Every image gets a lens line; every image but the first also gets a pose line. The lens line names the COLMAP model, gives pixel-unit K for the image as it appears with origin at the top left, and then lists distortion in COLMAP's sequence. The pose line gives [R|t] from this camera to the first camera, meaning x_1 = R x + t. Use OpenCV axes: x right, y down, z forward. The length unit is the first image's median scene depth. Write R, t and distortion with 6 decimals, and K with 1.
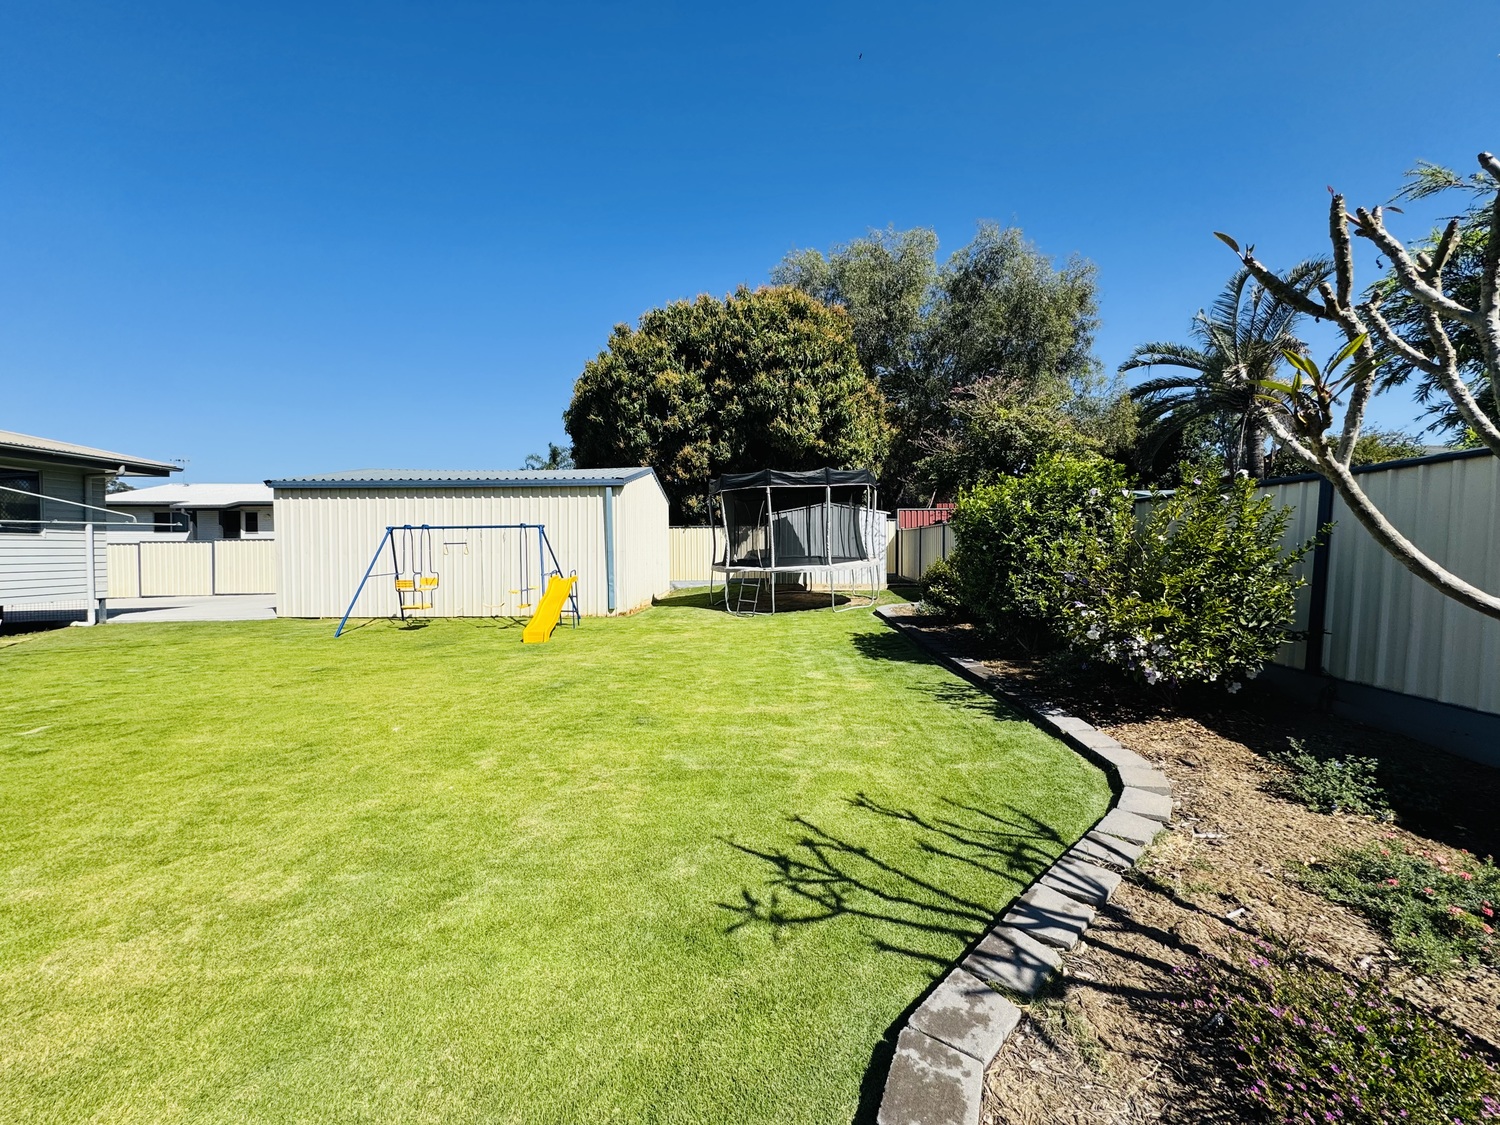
lens RADIAL K [[599.4, 0, 742.4], [0, 599.4, 558.5], [0, 0, 1]] dist [0.003093, -0.000093]
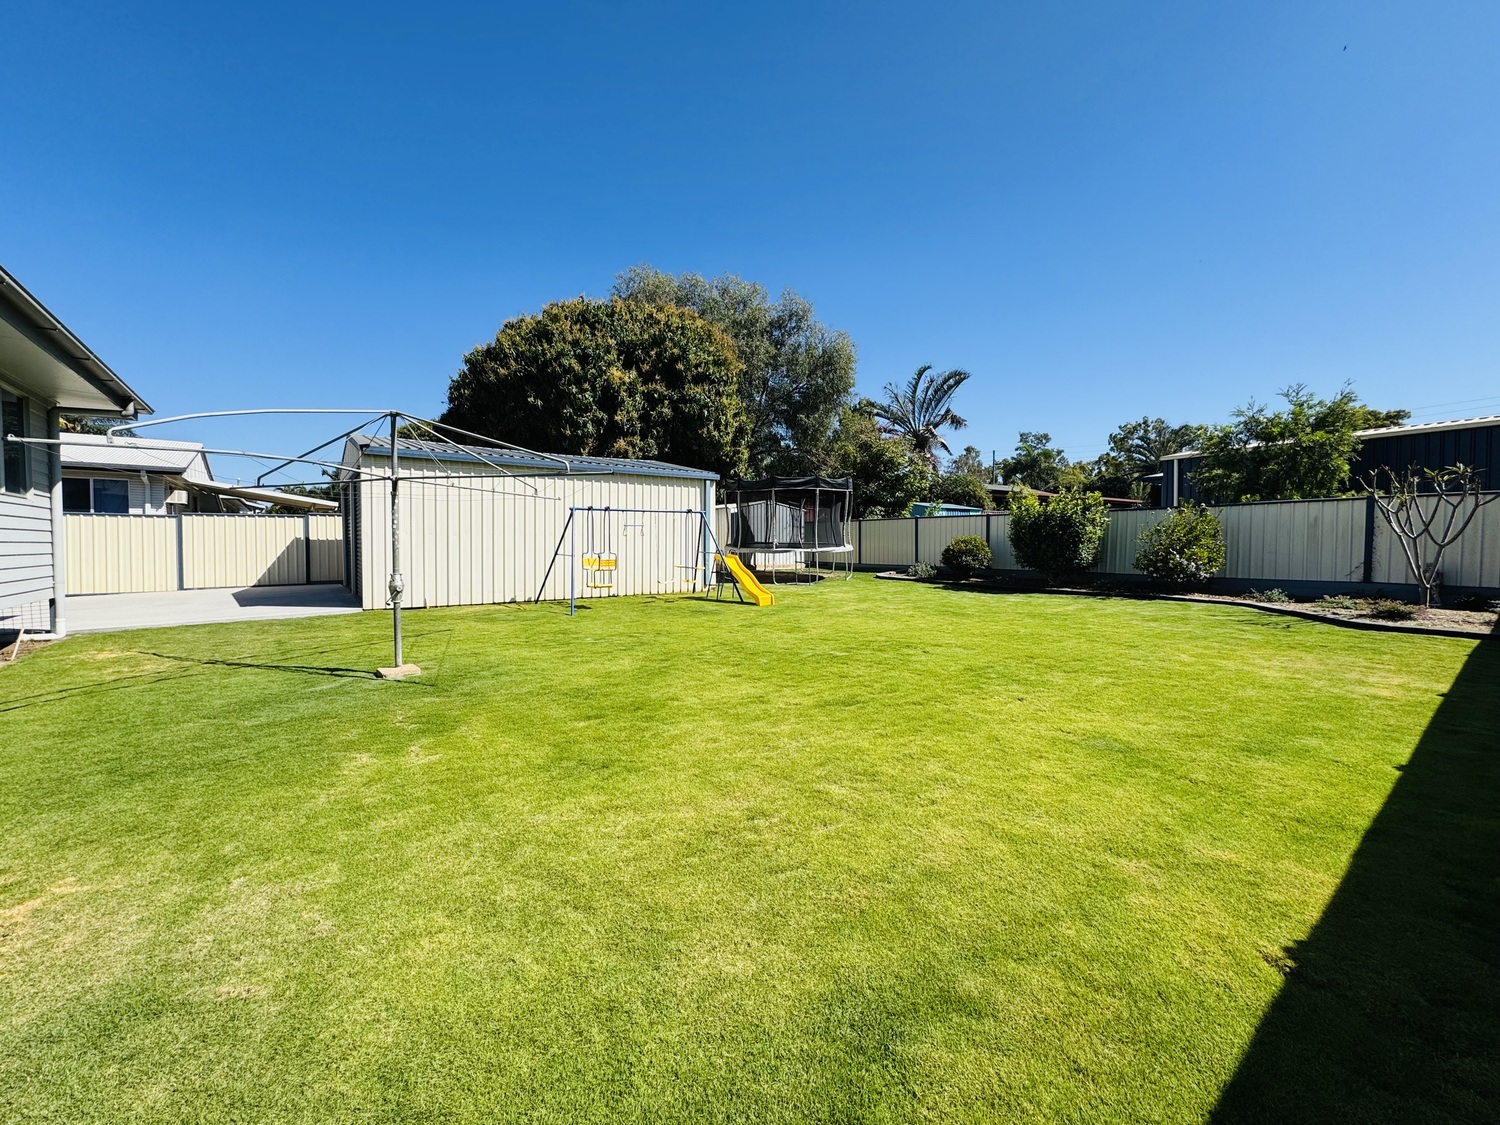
lens RADIAL K [[599.4, 0, 746.0], [0, 599.4, 559.9], [0, 0, 1]] dist [0.003093, -0.000093]
pose [[0.795845, -0.012294, 0.605376, -0.580419], [0.004855, 0.999891, 0.013923, 0.013601], [-0.605481, -0.008142, 0.795818, 0.010312]]
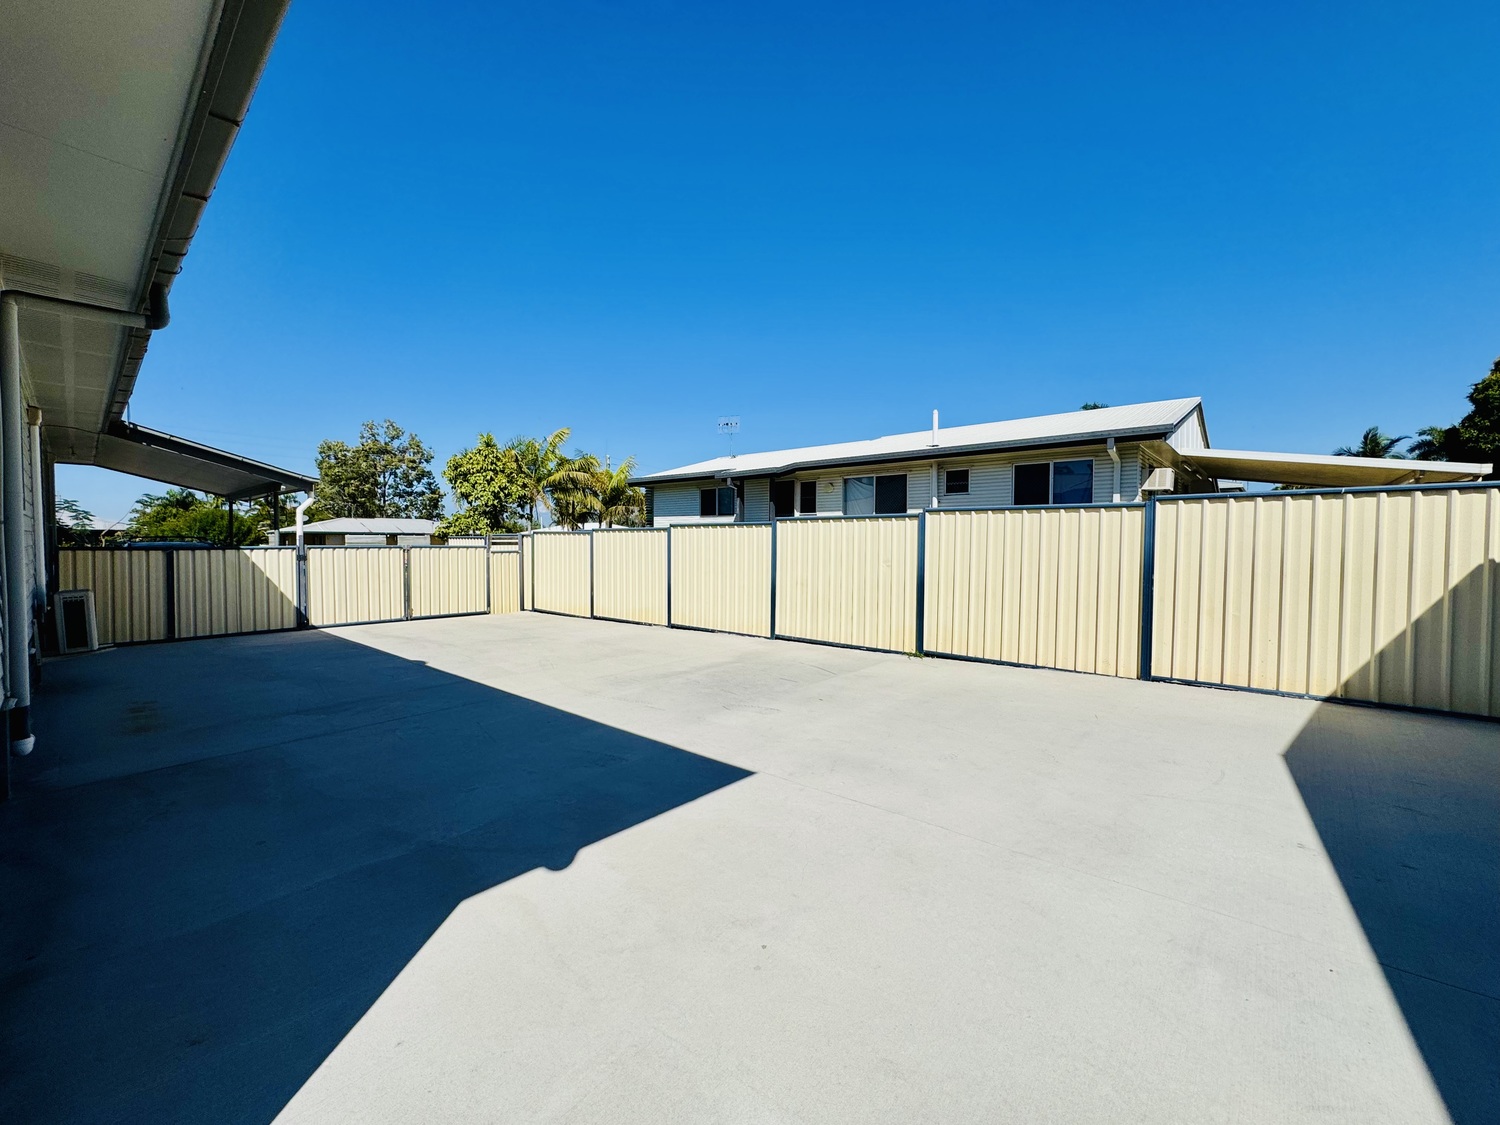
lens RADIAL K [[599.4, 0, 745.1], [0, 599.4, 558.9], [0, 0, 1]] dist [0.003093, -0.000093]
pose [[0.749828, 0.025955, -0.661123, -0.640726], [-0.013097, 0.999617, 0.024389, -0.011871], [0.661503, -0.009629, 0.749881, 0.689689]]
